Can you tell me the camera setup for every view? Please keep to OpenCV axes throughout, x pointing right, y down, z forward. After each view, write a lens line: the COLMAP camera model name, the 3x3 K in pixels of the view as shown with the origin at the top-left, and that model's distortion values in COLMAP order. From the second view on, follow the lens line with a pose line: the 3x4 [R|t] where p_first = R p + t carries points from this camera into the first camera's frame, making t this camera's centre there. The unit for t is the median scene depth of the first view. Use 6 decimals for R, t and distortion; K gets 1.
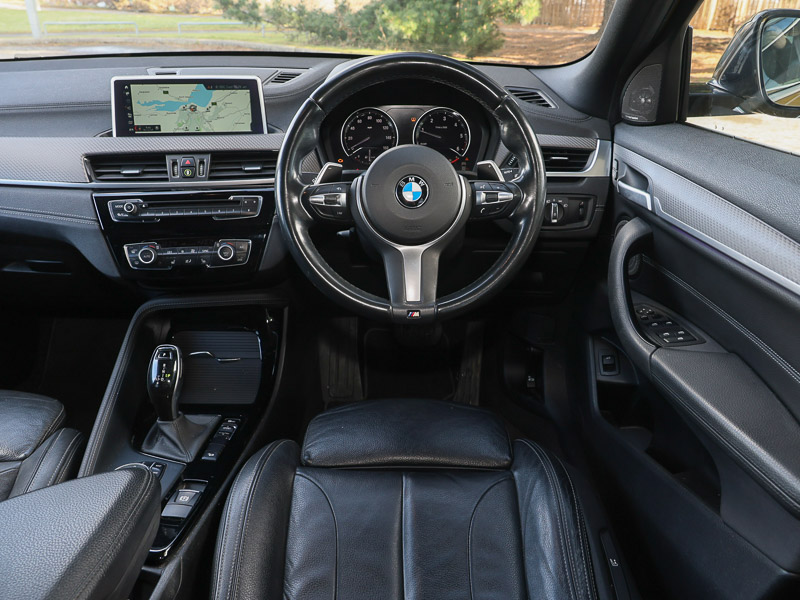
lens RADIAL K [[582.3, 0, 395.7], [0, 582.3, 293.3], [0, 0, 1]] dist [0.005237, 0.016585]
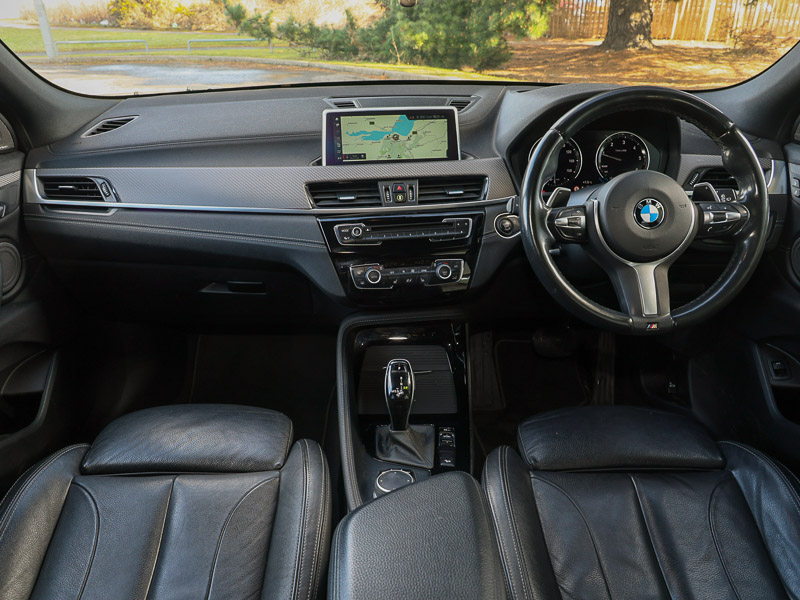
lens RADIAL K [[582.3, 0, 403.1], [0, 582.3, 295.0], [0, 0, 1]] dist [0.005237, 0.016585]
pose [[0.999703, -0.018960, 0.015322, -0.388661], [0.019204, 0.999688, -0.015954, -0.011508], [-0.015015, 0.016244, 0.999755, -0.069584]]
